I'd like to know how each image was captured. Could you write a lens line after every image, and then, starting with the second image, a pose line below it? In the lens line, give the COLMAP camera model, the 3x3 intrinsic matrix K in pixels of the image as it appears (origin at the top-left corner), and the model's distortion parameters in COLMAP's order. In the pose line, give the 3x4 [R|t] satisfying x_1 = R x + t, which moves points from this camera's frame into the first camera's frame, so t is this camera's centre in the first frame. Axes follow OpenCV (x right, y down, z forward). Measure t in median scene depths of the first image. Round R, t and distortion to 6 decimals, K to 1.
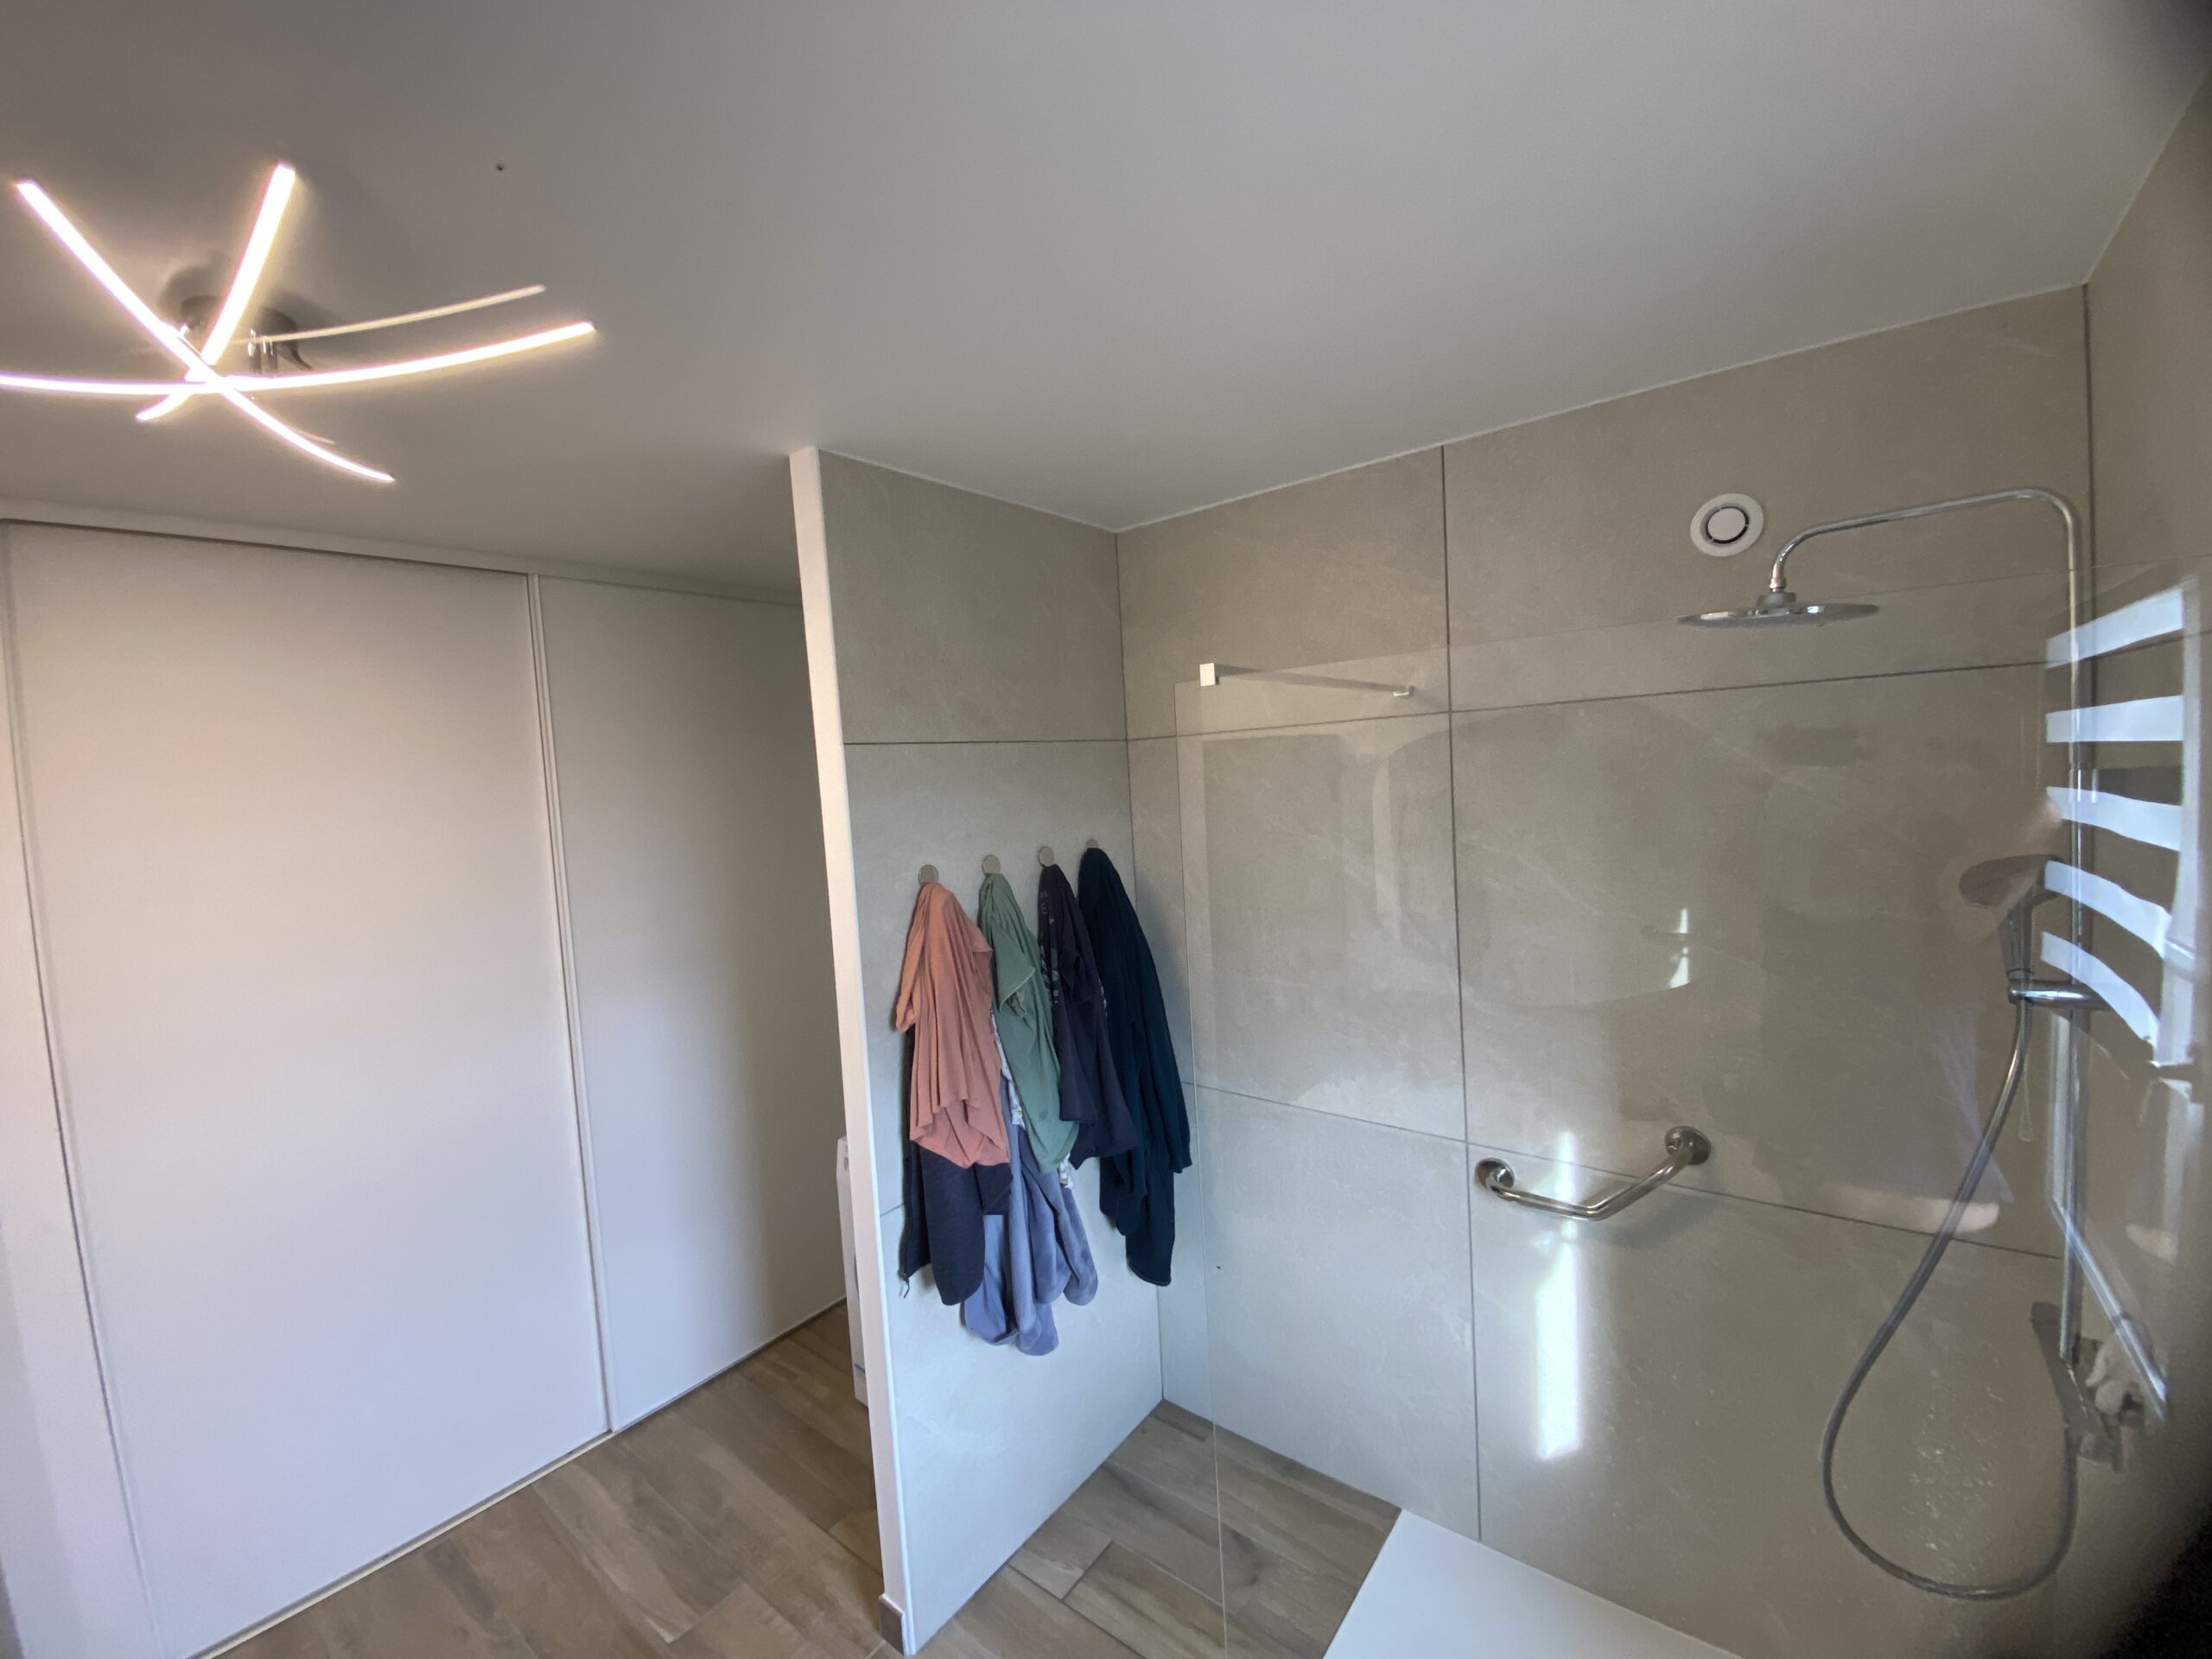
lens RADIAL K [[900.3, 0, 1106.0], [0, 900.3, 829.5], [0, 0, 1]] dist [-0.001963, -0.012400]
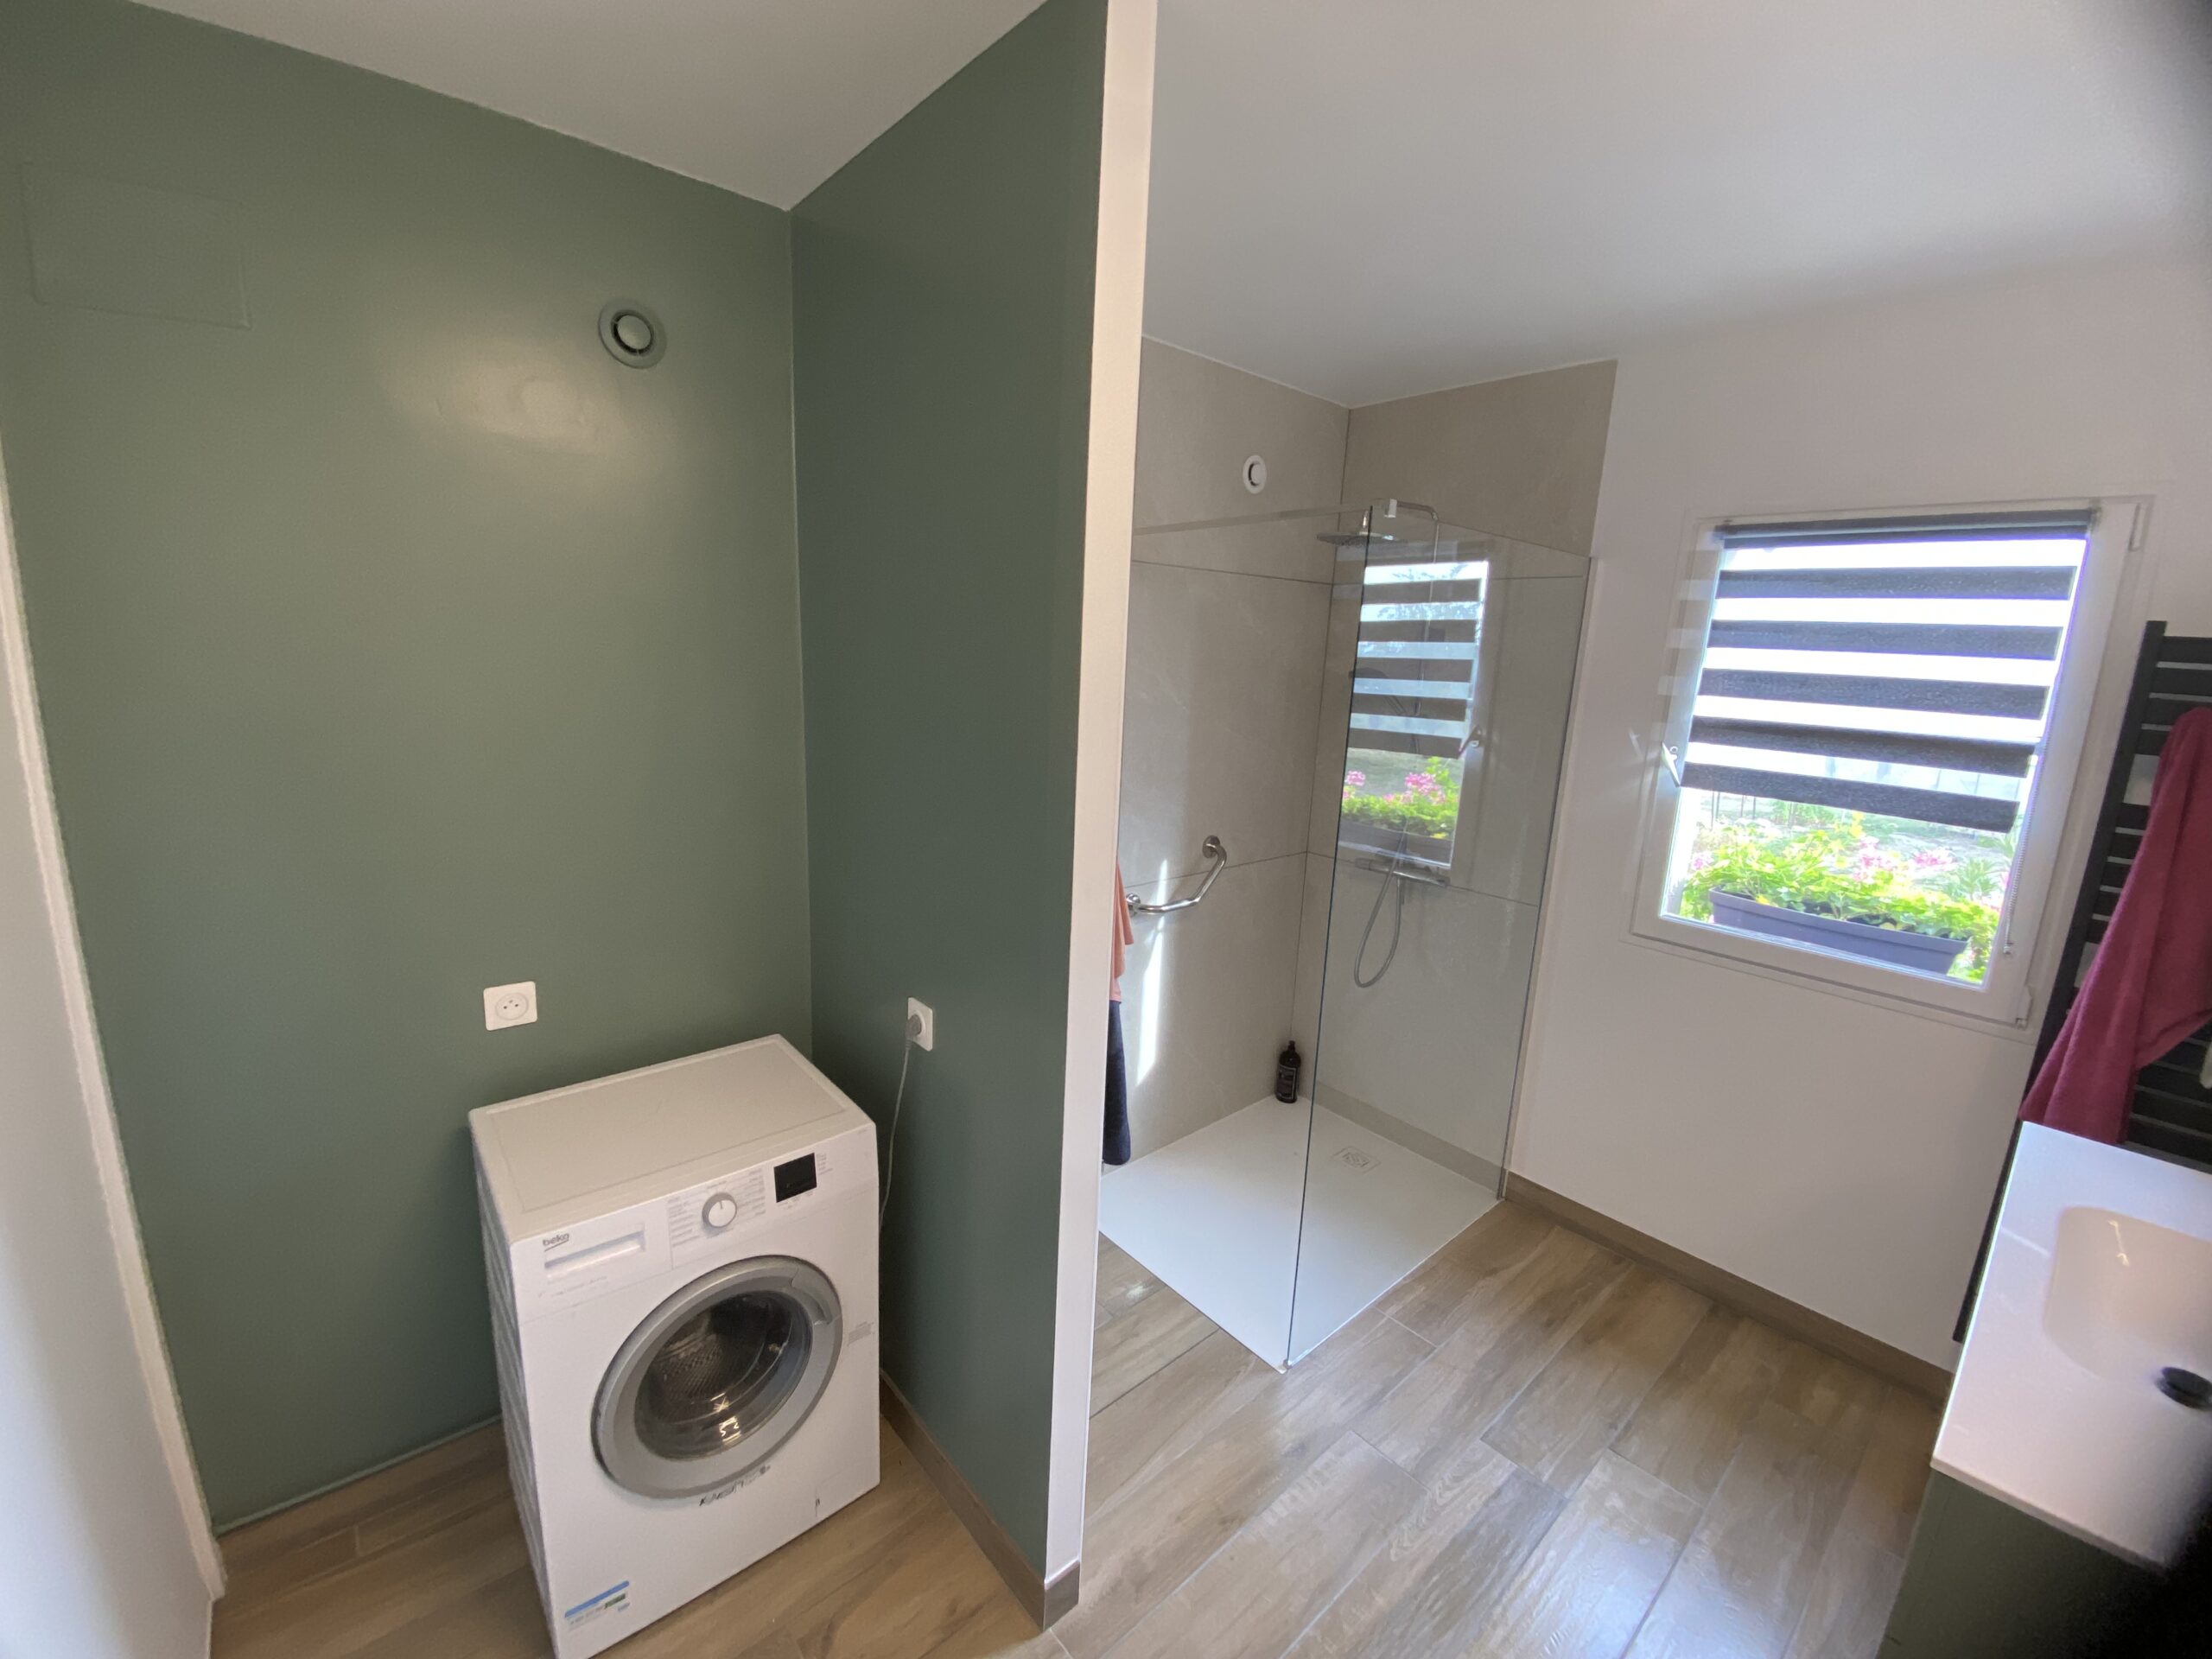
lens RADIAL K [[900.3, 0, 1106.0], [0, 900.3, 829.5], [0, 0, 1]] dist [-0.001963, -0.012400]
pose [[0.178851, -0.141974, 0.973579, -0.882132], [0.003465, 0.989619, 0.143677, 0.071285], [-0.983870, -0.022323, 0.177486, 0.779873]]
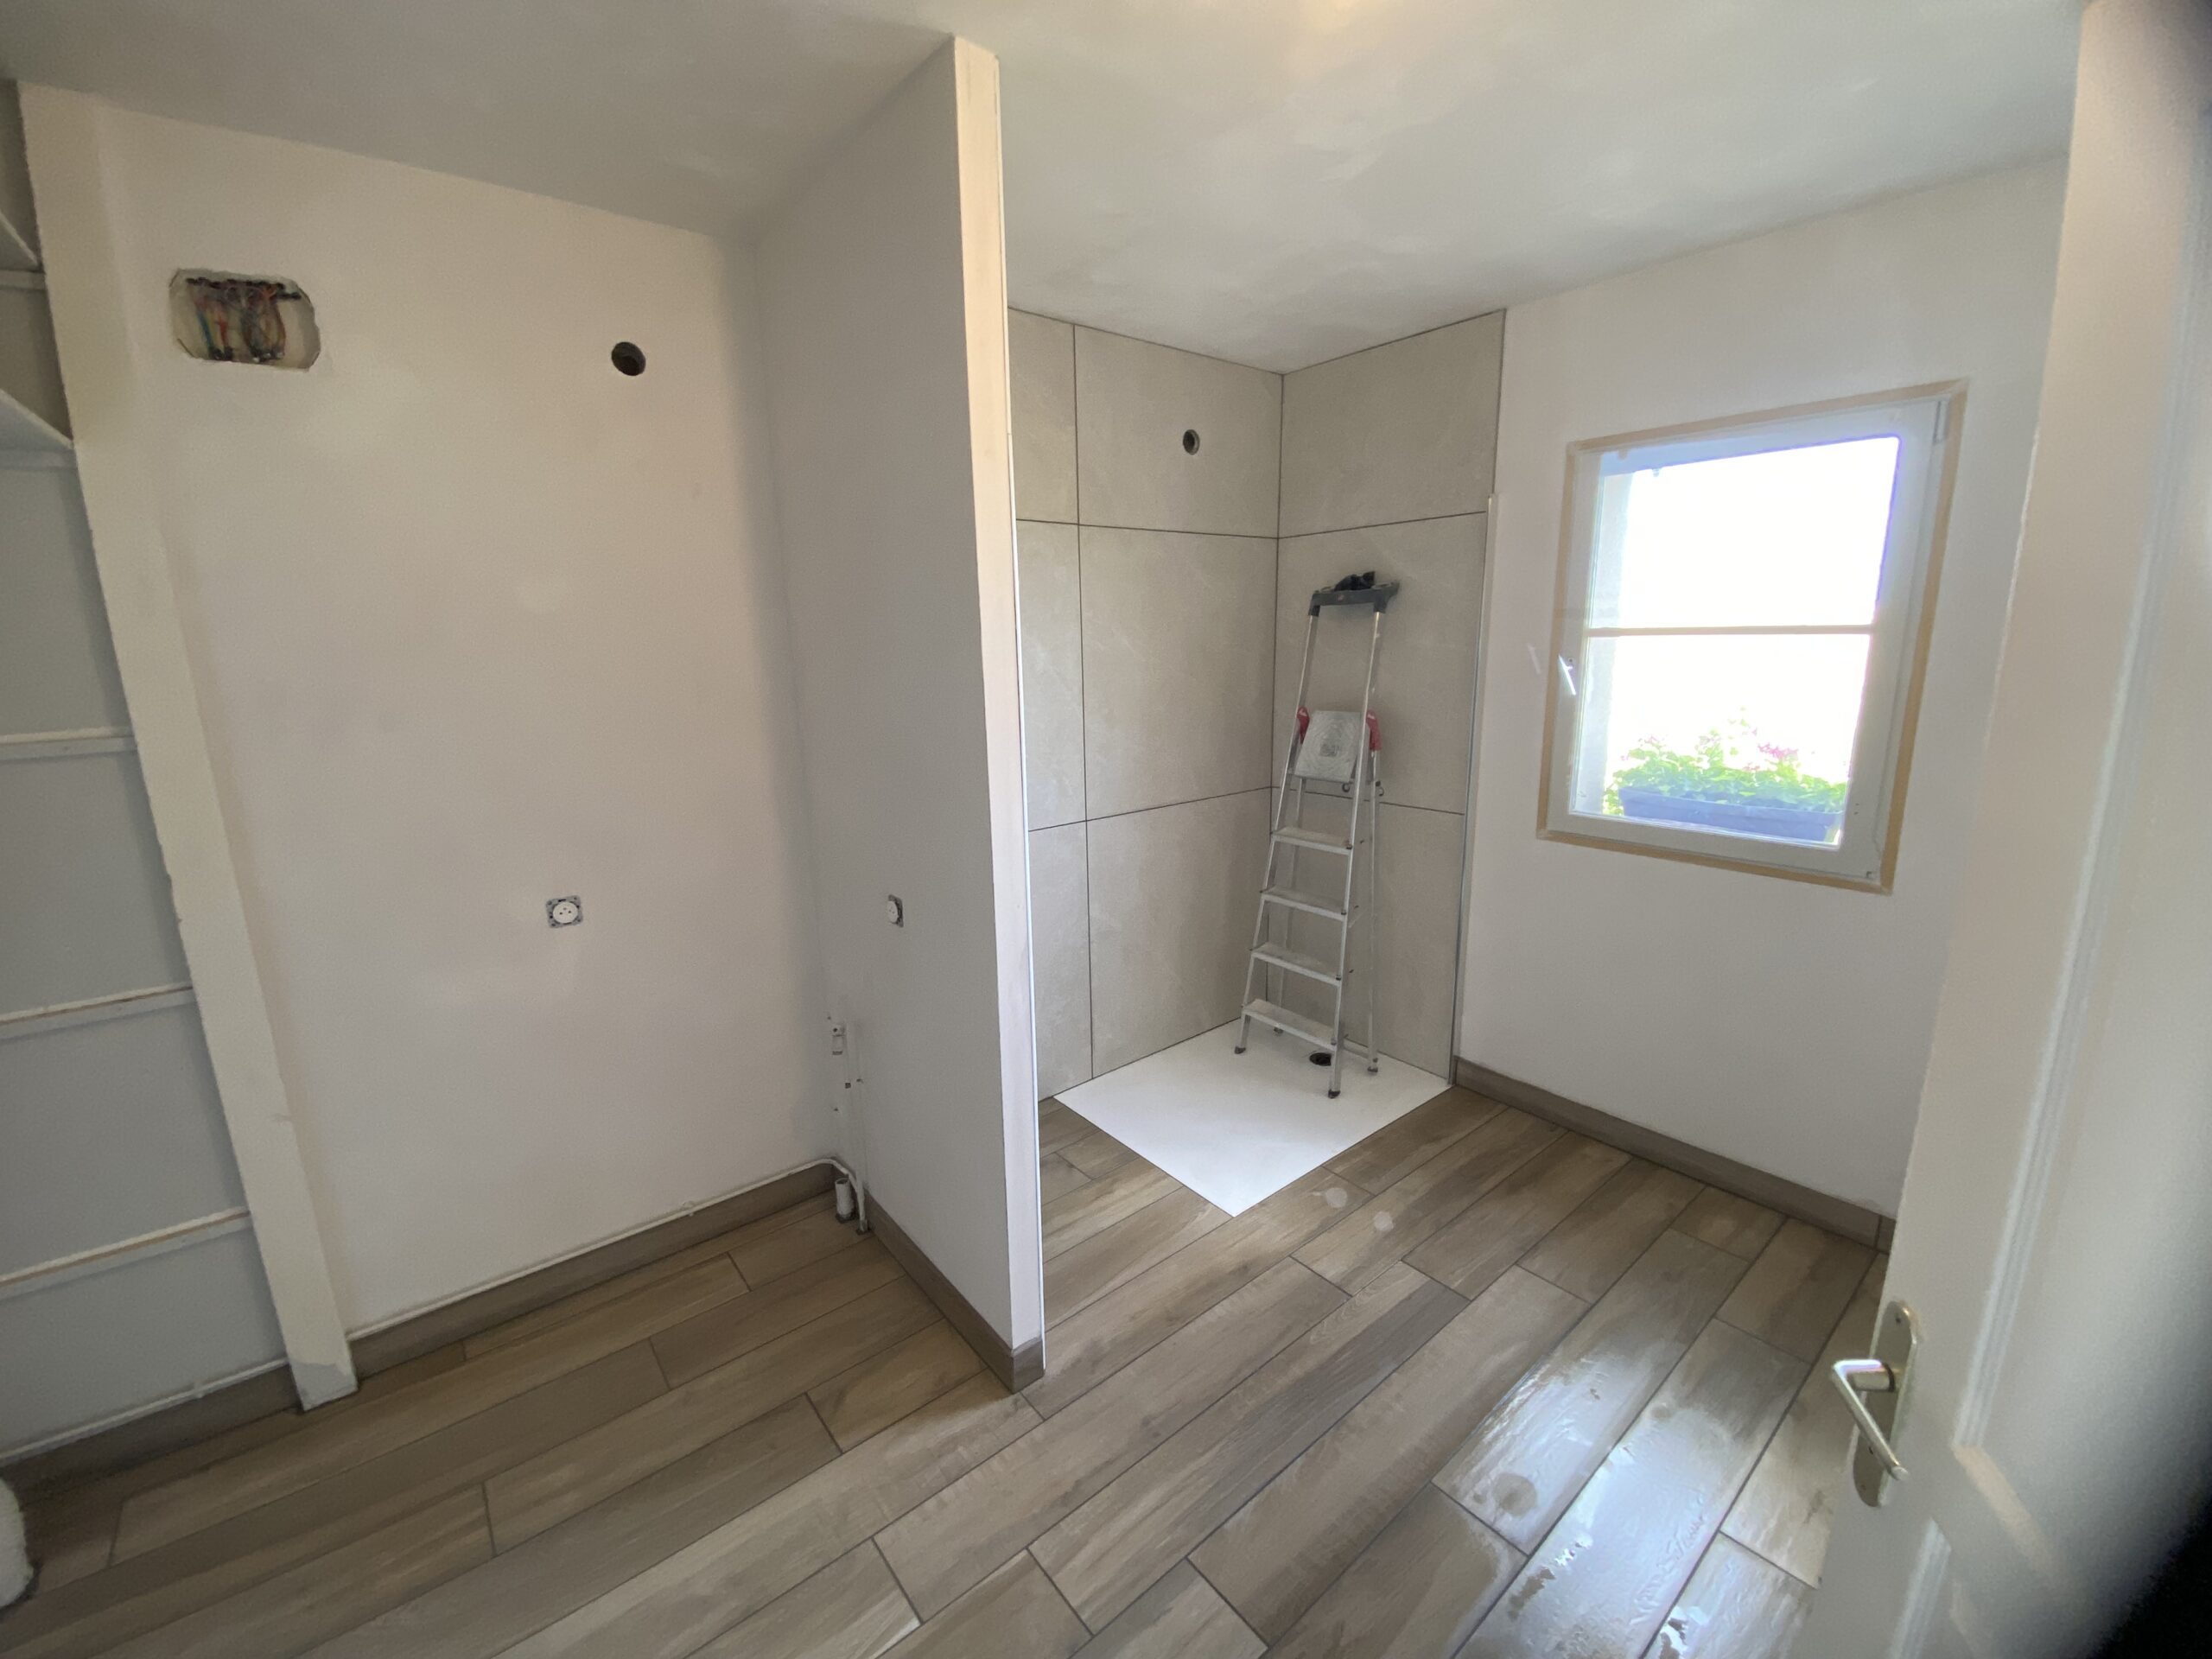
lens RADIAL K [[900.3, 0, 1106.0], [0, 900.3, 829.5], [0, 0, 1]] dist [-0.001963, -0.012400]
pose [[0.215766, -0.170509, 0.961443, -1.030392], [0.058873, 0.985116, 0.161495, 0.132039], [-0.974669, 0.021757, 0.222593, 0.635076]]
